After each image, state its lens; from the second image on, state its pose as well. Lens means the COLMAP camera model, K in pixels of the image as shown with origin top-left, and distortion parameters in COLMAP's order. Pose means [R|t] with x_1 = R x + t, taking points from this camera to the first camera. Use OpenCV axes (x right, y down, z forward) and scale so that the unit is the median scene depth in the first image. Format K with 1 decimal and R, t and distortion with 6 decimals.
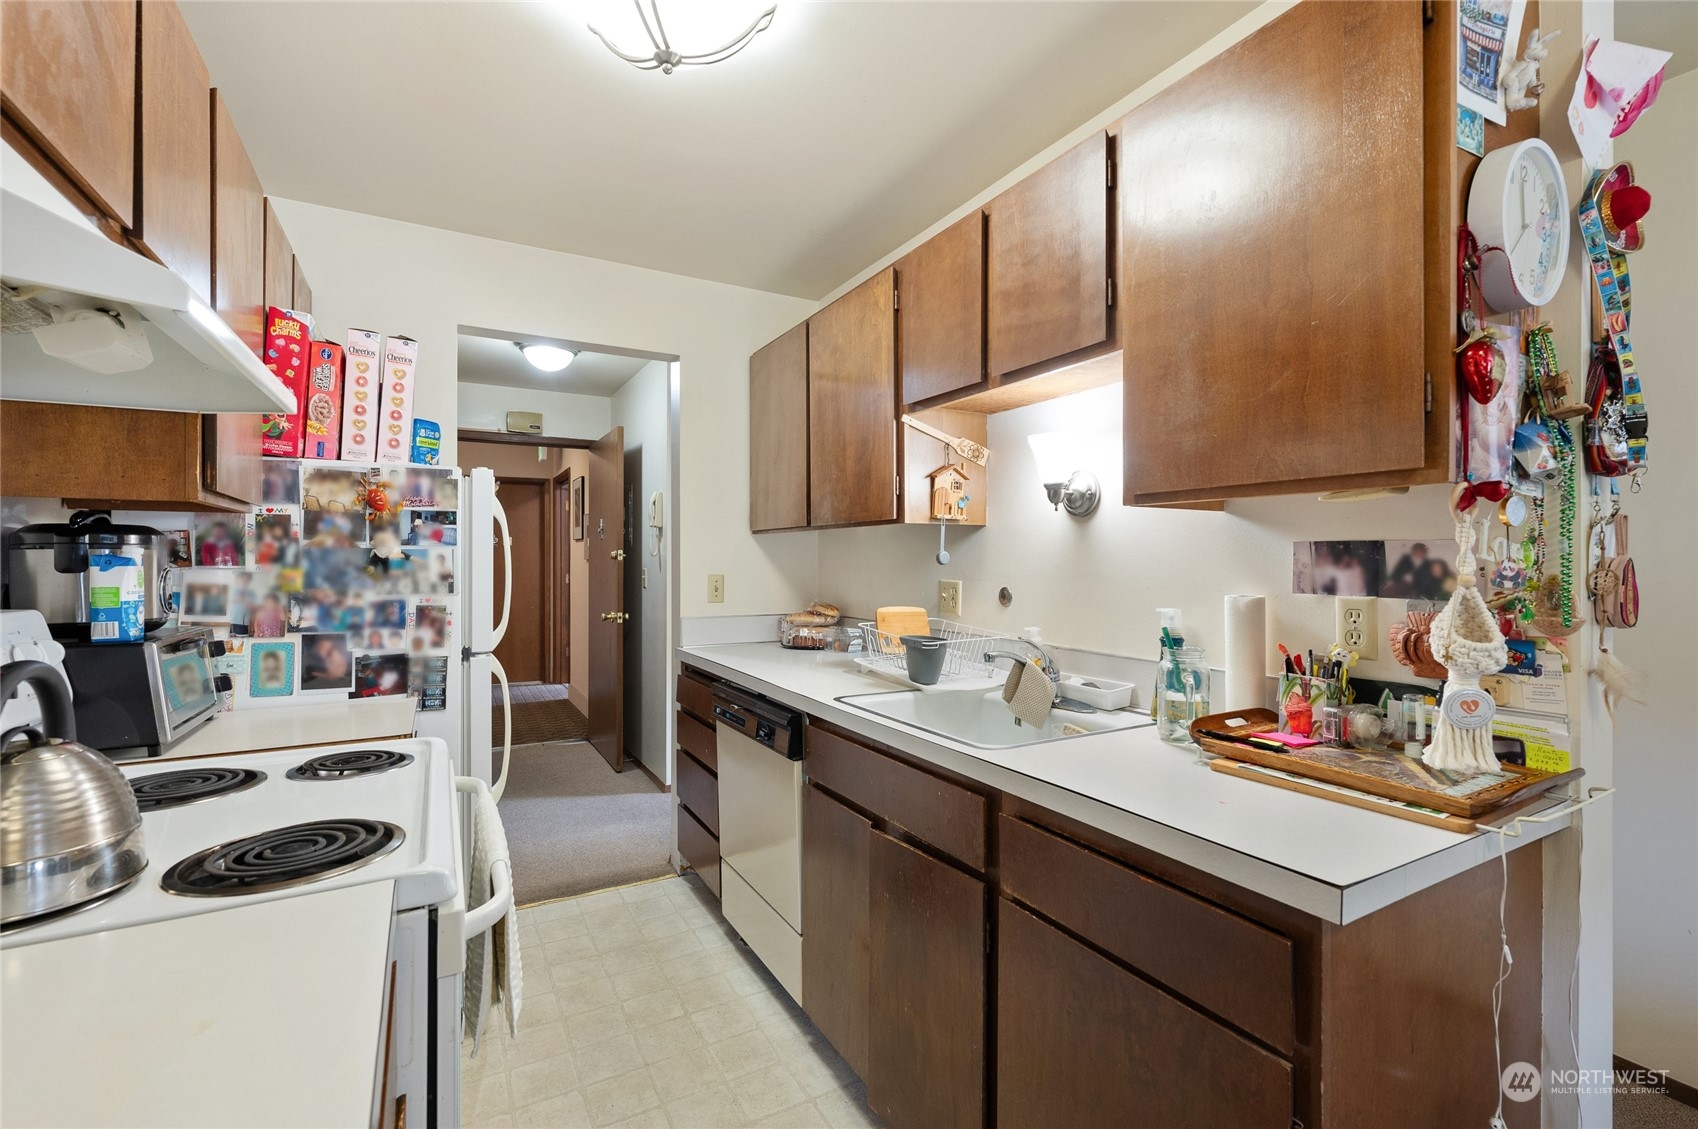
lens RADIAL K [[745.4, 0, 850.0], [0, 745.4, 560.7], [0, 0, 1]] dist [0.002504, 0.000118]
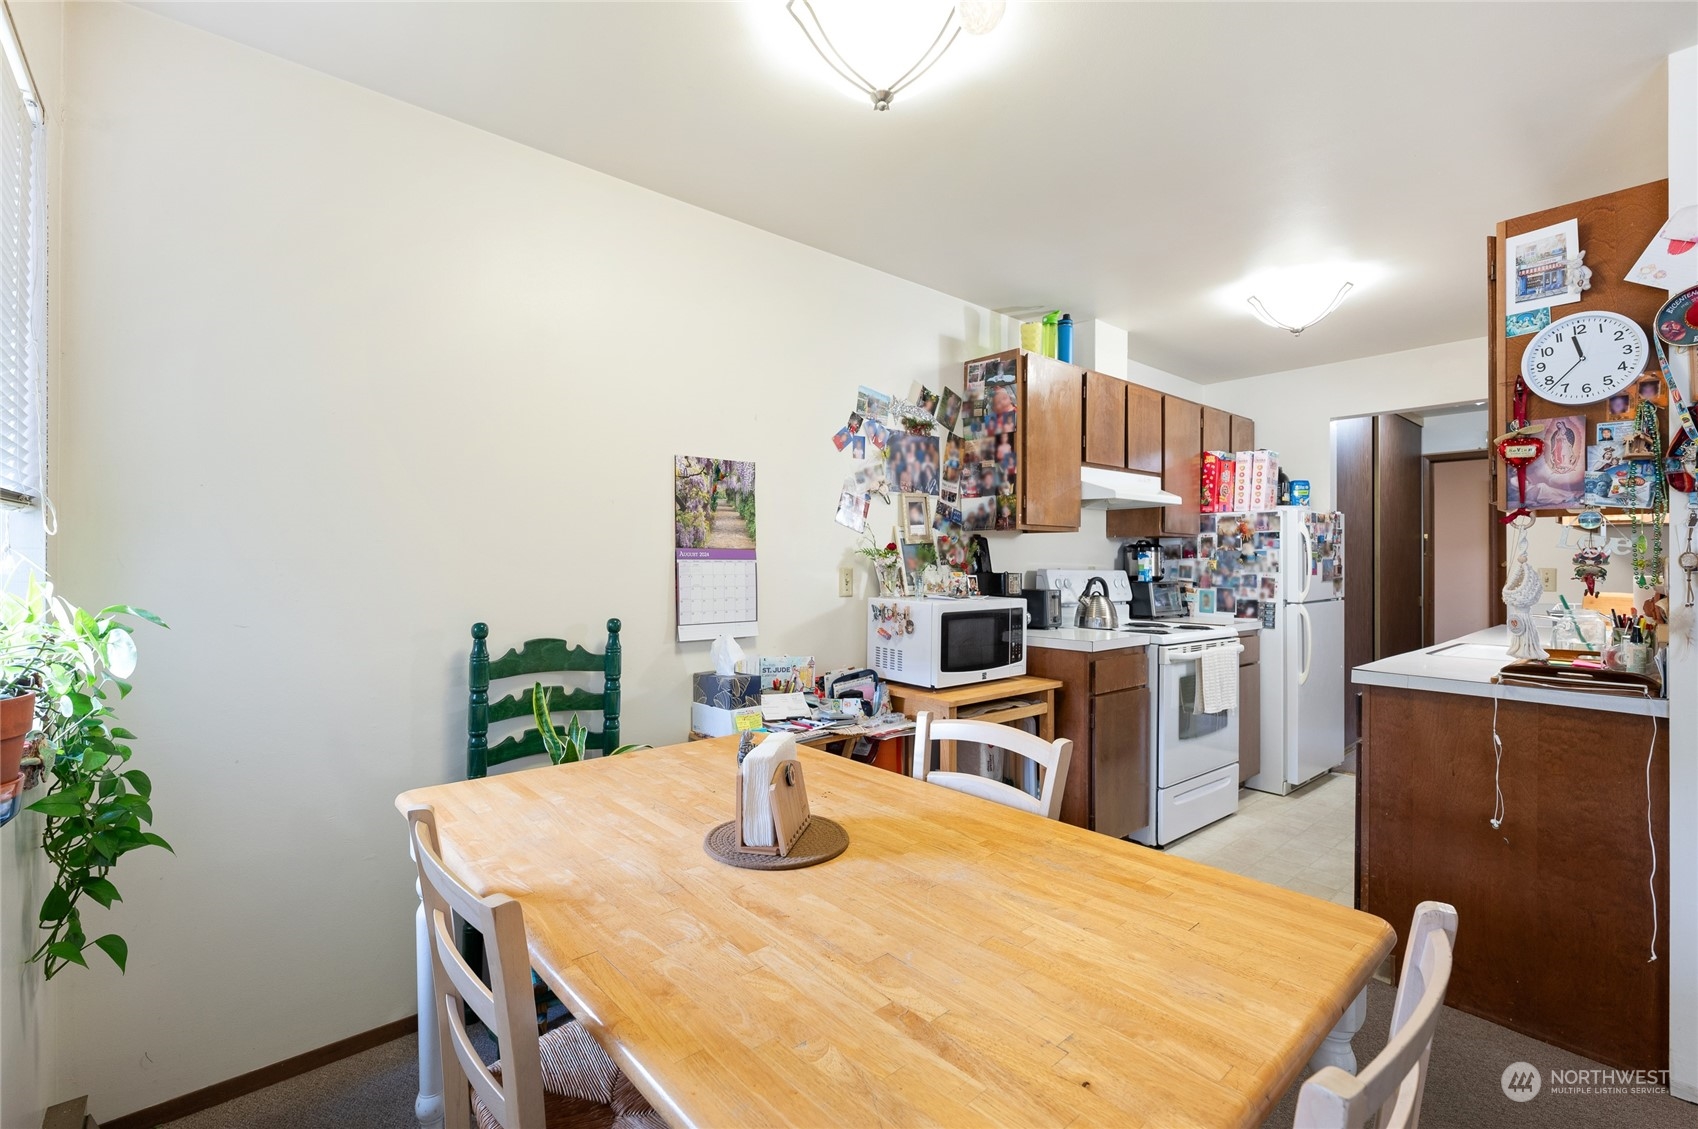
lens RADIAL K [[745.4, 0, 848.3], [0, 745.4, 563.4], [0, 0, 1]] dist [0.002504, 0.000118]
pose [[0.204503, 0.001729, -0.978864, 1.284297], [-0.003346, 0.999994, 0.001067, 0.022642], [0.978860, 0.003057, 0.204508, -0.595439]]
